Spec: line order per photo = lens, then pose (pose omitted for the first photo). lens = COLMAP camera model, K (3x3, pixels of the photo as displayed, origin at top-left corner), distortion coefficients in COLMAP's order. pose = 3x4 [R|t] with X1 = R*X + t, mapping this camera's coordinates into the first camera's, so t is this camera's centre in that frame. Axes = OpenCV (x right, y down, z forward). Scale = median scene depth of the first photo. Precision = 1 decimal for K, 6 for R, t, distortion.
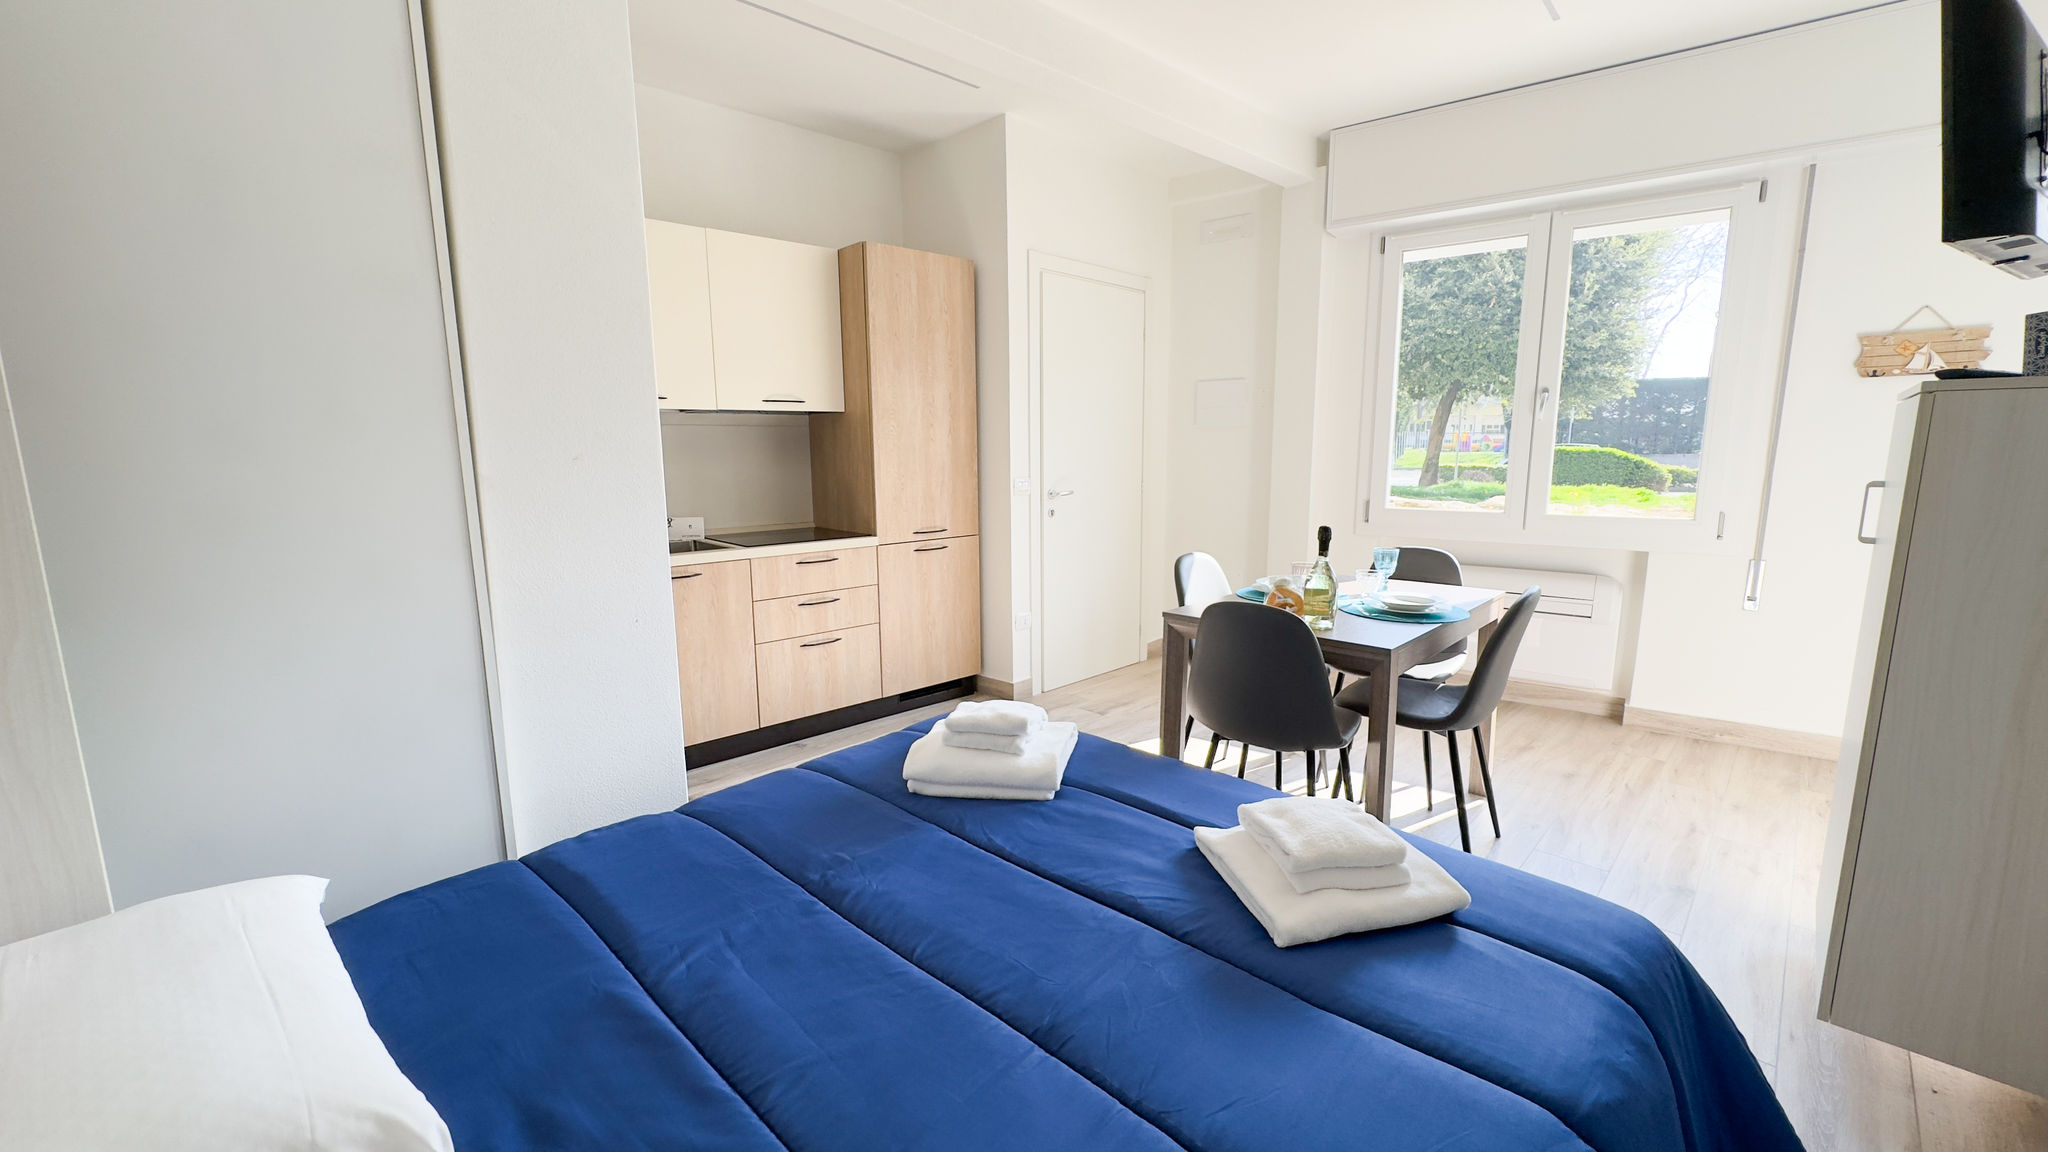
lens RADIAL K [[814.1, 0, 1020.6], [0, 814.1, 576.2], [0, 0, 1]] dist [-0.002510, 0.000837]
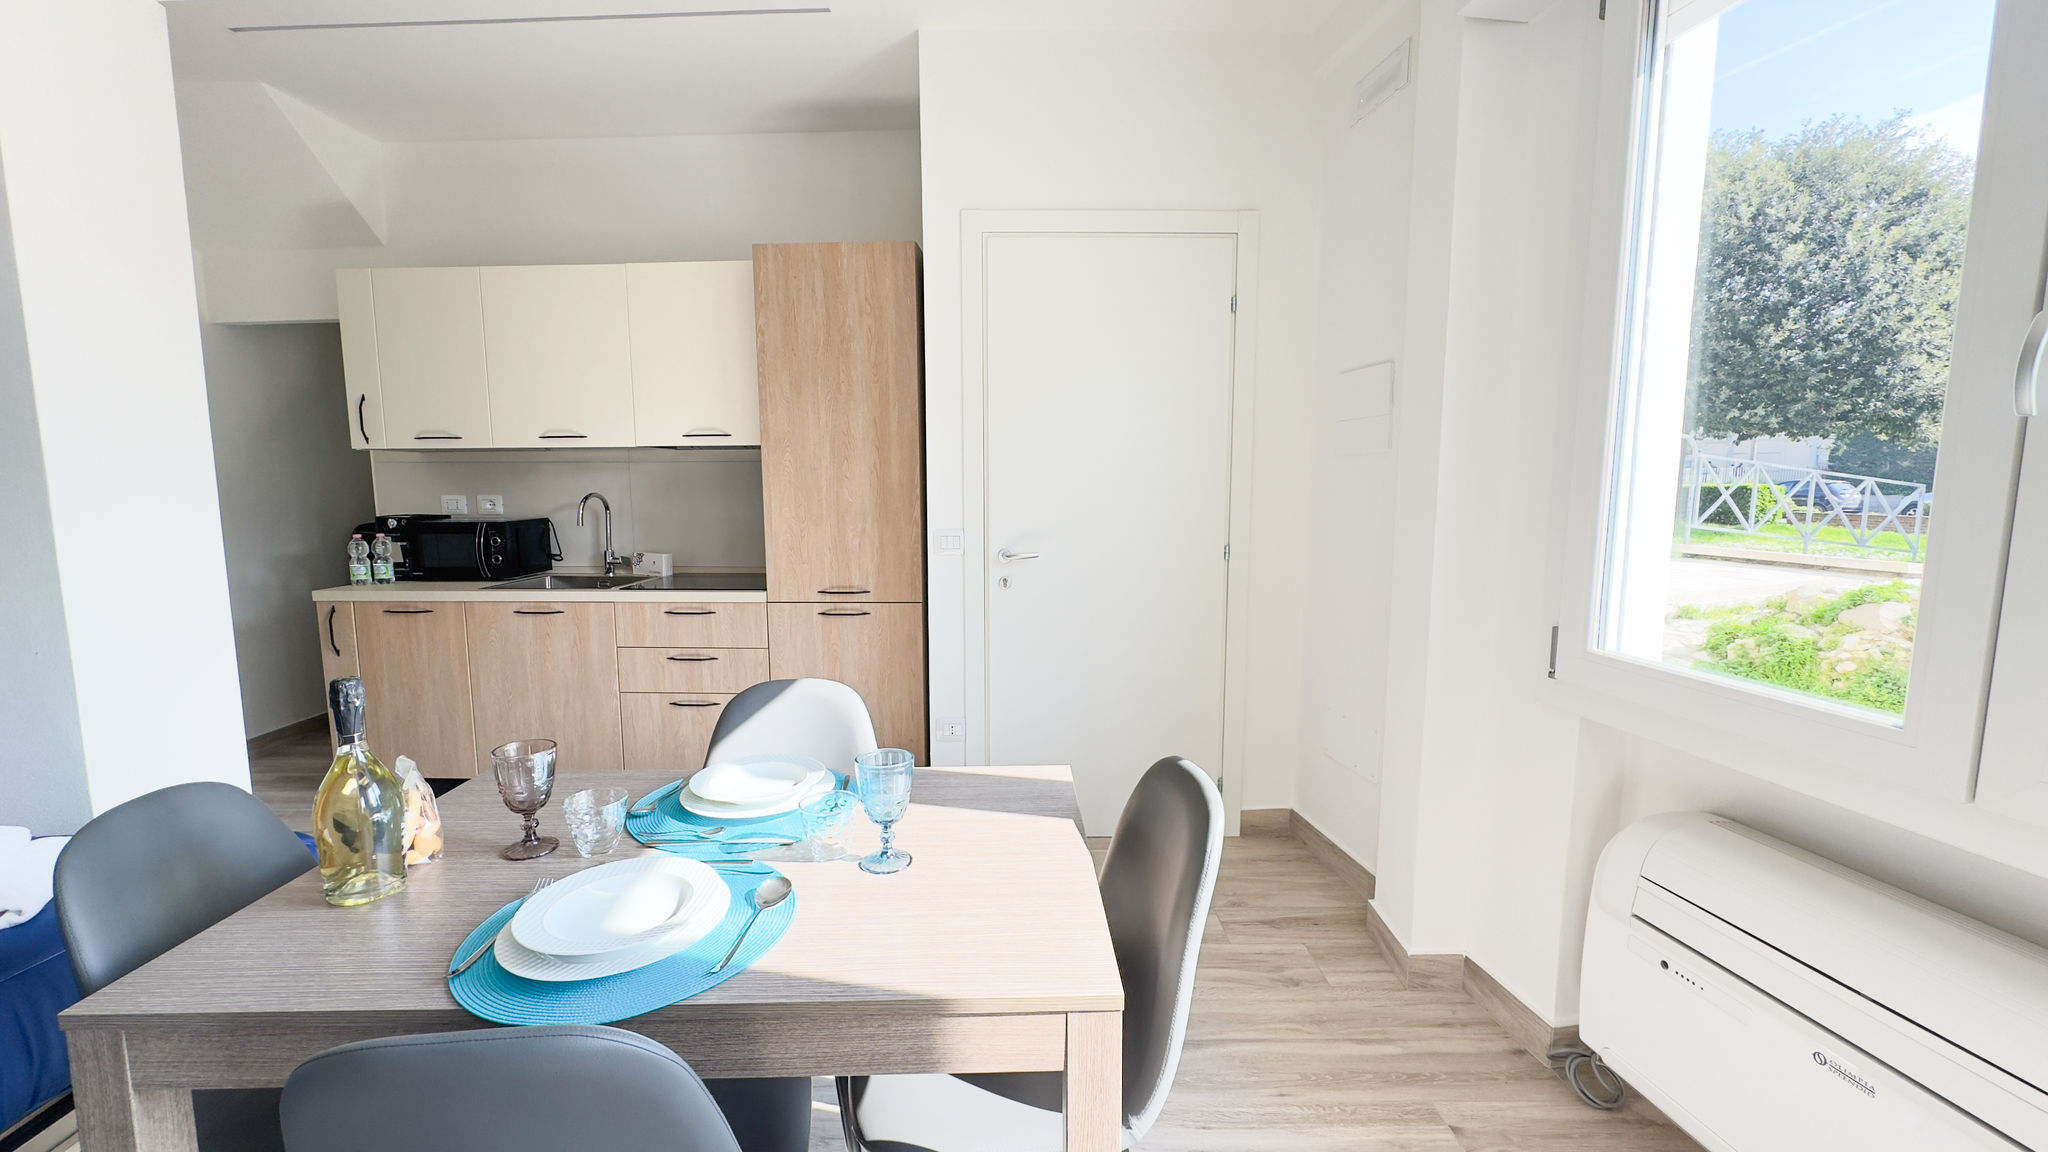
lens RADIAL K [[814.1, 0, 1021.0], [0, 814.1, 571.8], [0, 0, 1]] dist [-0.002510, 0.000837]
pose [[0.706394, 0.084973, -0.702700, 0.563758], [-0.114060, 0.993459, 0.005473, -0.097783], [0.698568, 0.076283, 0.711466, 0.551937]]
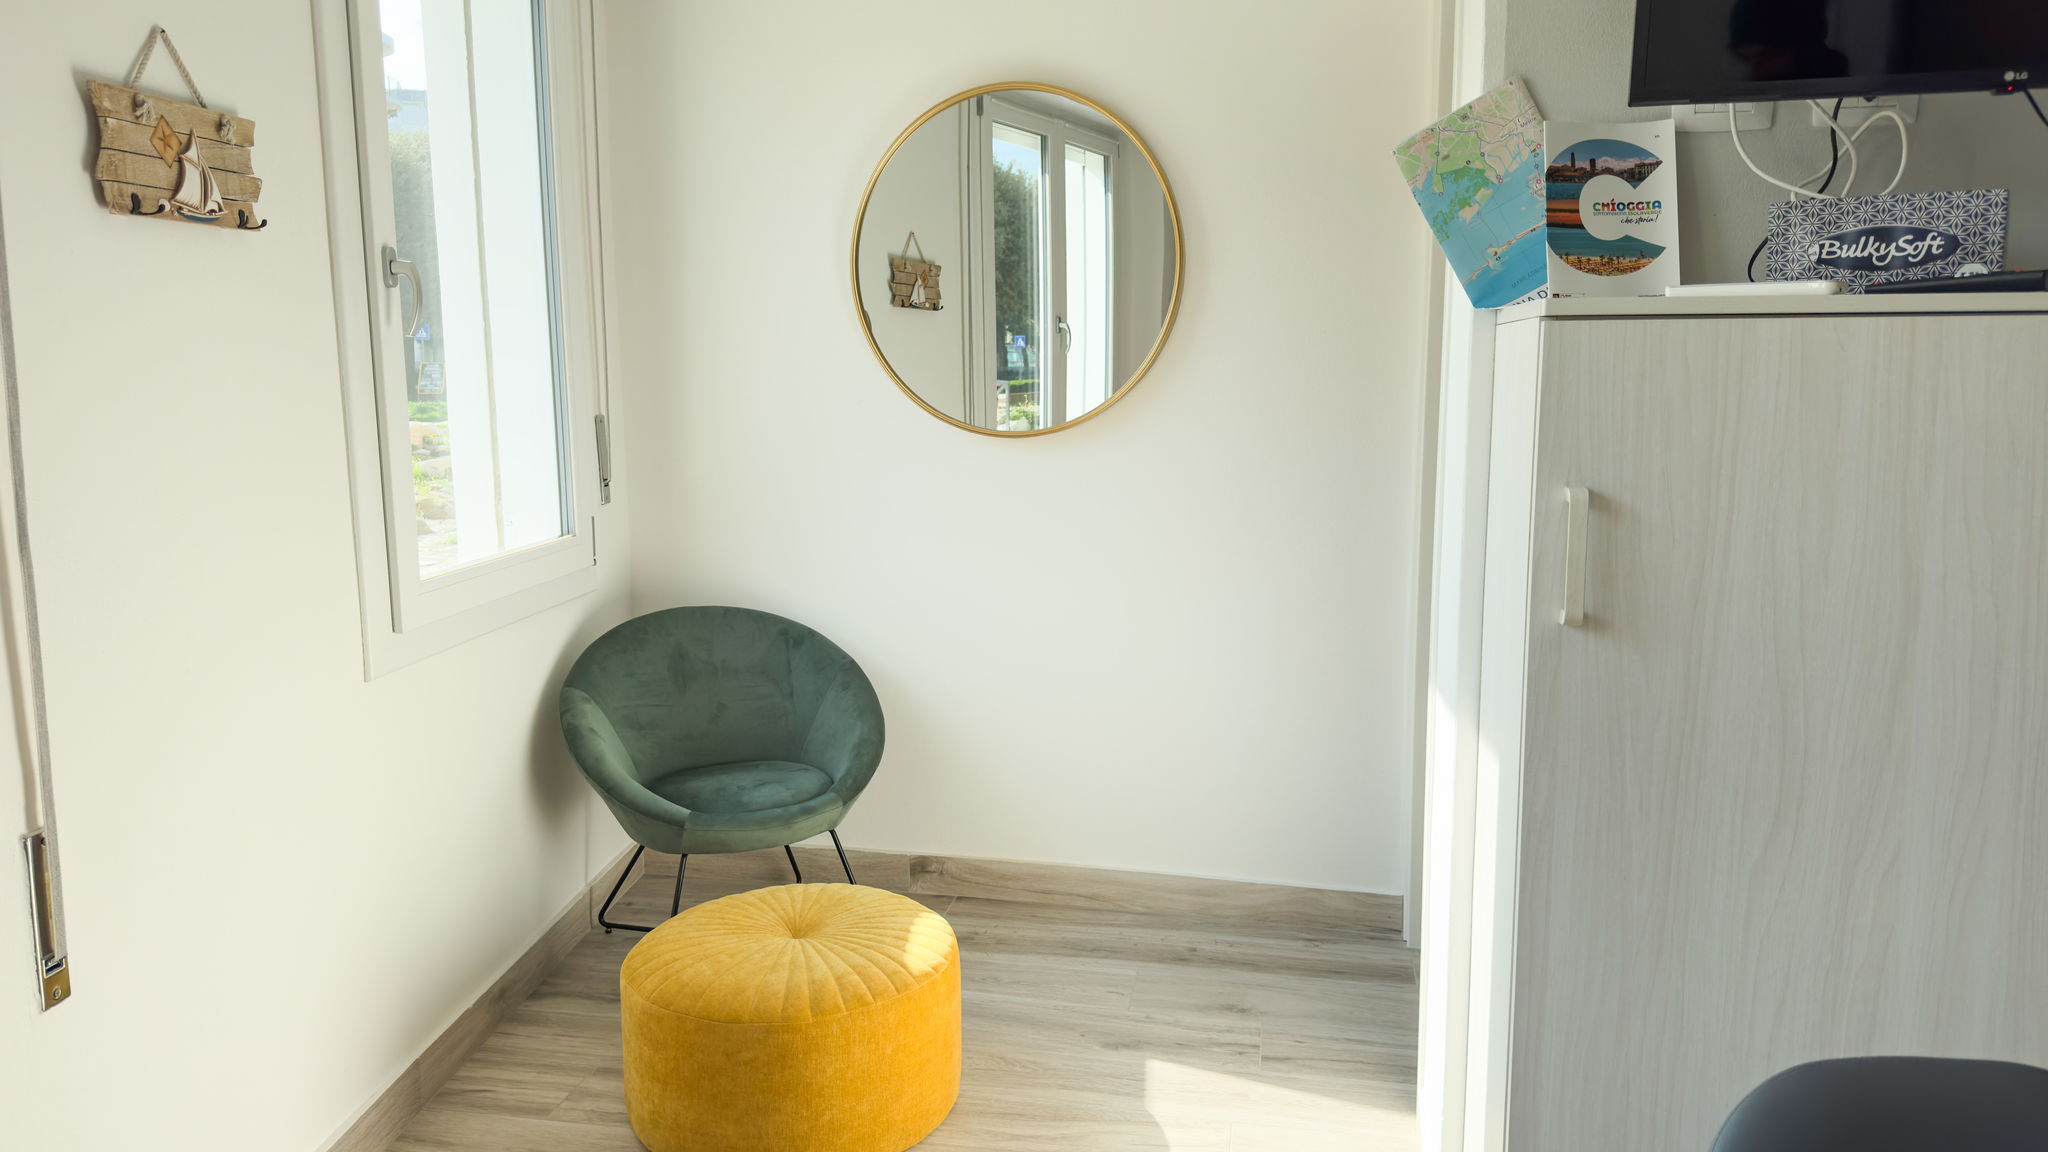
lens RADIAL K [[1423.8, 0, 1014.5], [0, 1423.8, 569.1], [0, 0, 1]] dist [0.054426, -0.078205]
pose [[-0.555561, -0.107483, 0.824499, 0.275691], [0.142191, 0.964721, 0.221573, -0.145455], [-0.819227, 0.240334, -0.520679, 0.826132]]
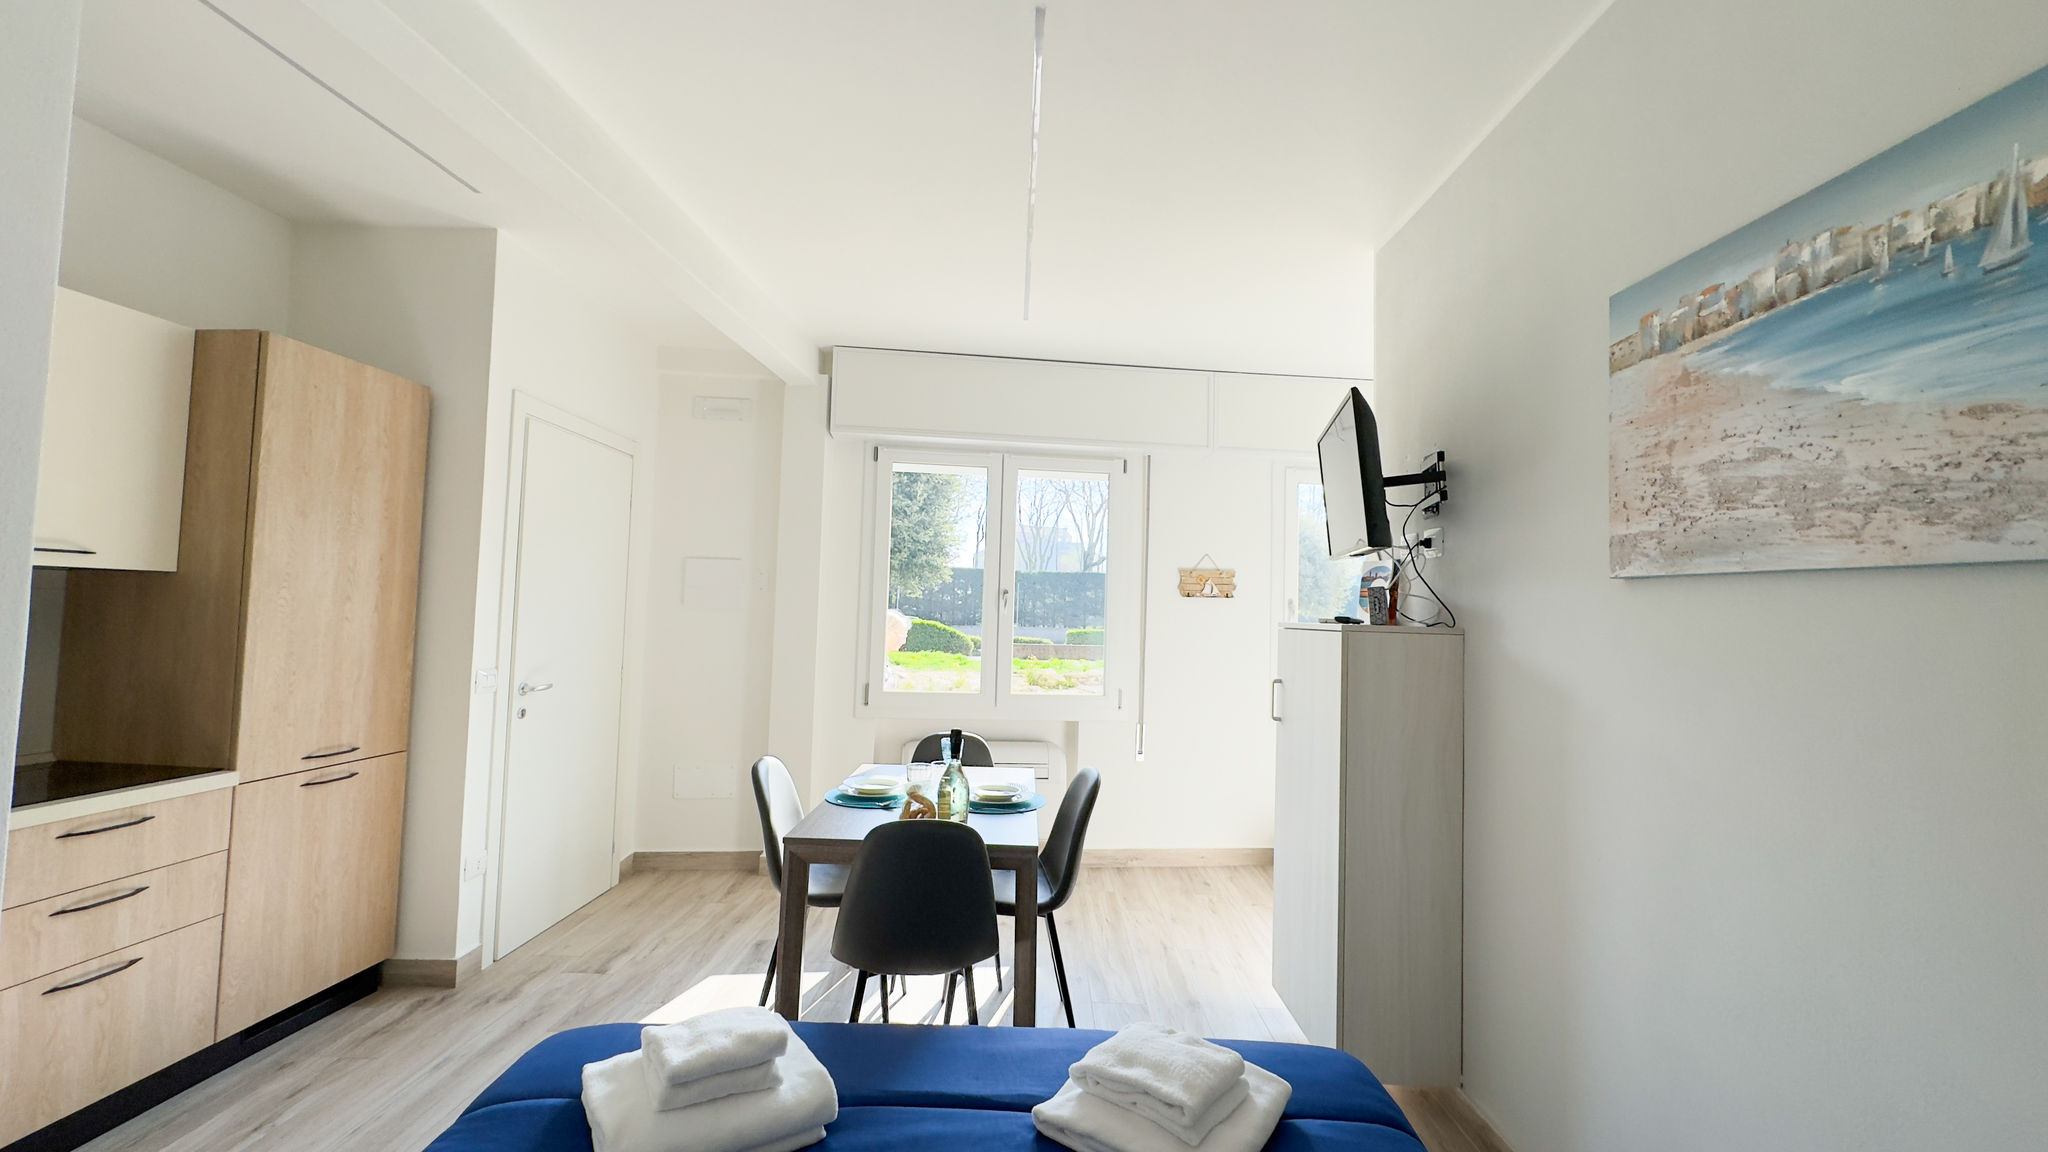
lens RADIAL K [[814.1, 0, 1023.0], [0, 814.1, 573.9], [0, 0, 1]] dist [-0.002510, 0.000837]
pose [[0.724360, 0.062927, 0.686544, -0.166772], [0.075389, 0.982624, -0.169607, -0.043155], [-0.685288, 0.174614, 0.707029, 0.106600]]
